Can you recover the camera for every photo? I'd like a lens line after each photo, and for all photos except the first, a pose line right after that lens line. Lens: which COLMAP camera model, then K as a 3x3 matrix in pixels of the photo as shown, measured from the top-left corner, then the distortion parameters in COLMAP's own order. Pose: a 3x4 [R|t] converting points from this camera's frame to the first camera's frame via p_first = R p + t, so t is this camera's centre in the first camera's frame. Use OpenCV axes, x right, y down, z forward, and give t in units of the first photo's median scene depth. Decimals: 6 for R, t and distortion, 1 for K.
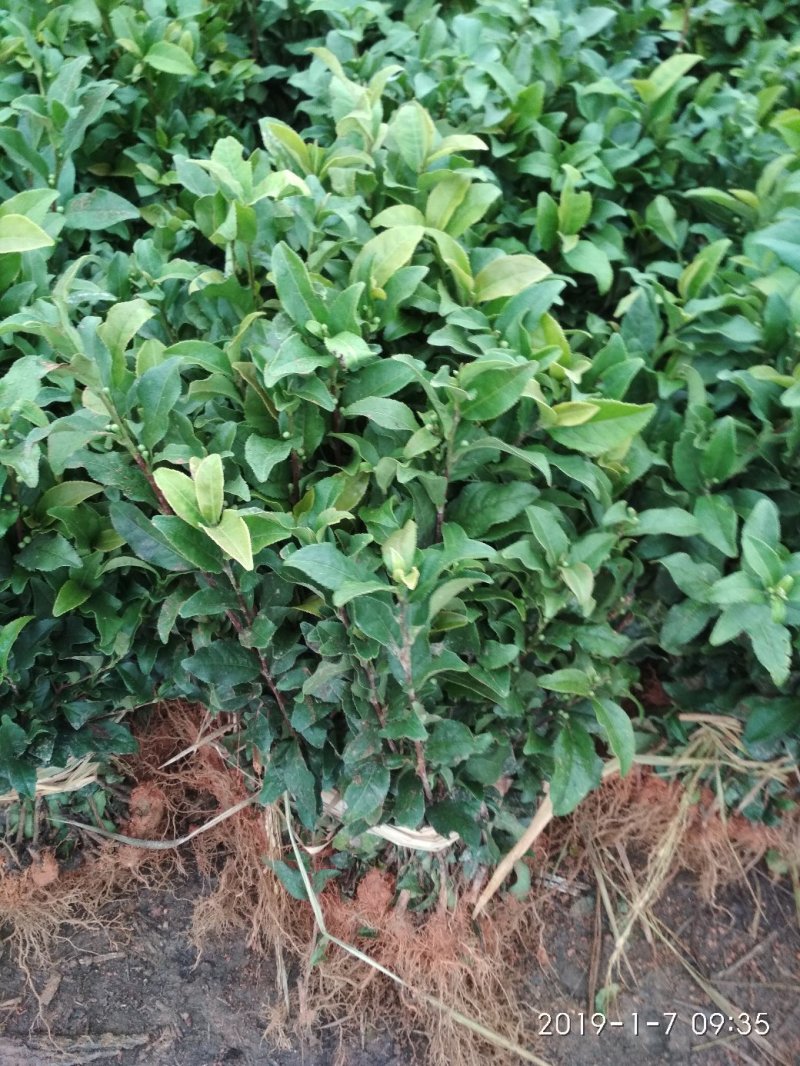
lens RADIAL K [[996.4, 0, 400.0], [0, 996.4, 533.0], [0, 0, 1]] dist [0.135960, -0.313352]
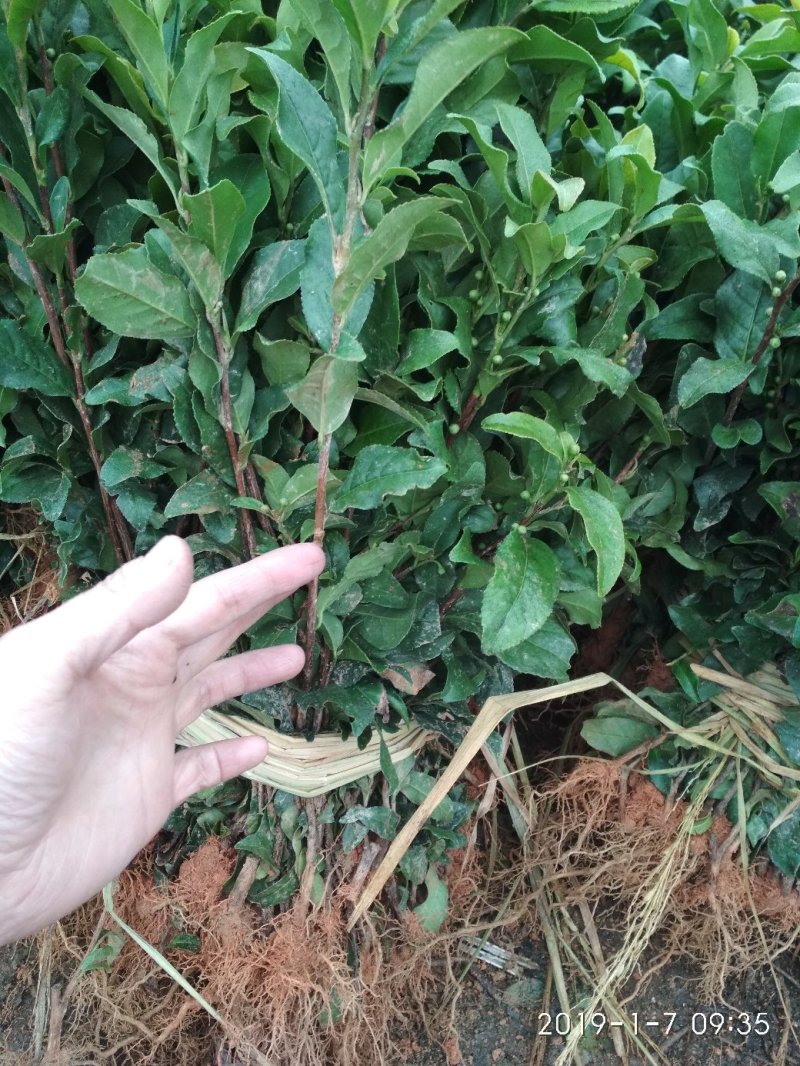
lens RADIAL K [[996.4, 0, 400.0], [0, 996.4, 533.0], [0, 0, 1]] dist [0.135960, -0.313352]
pose [[0.990533, 0.134332, -0.028273, 0.084953], [-0.136777, 0.948268, -0.286494, 0.307478], [-0.011675, 0.287649, 0.957665, 0.302988]]
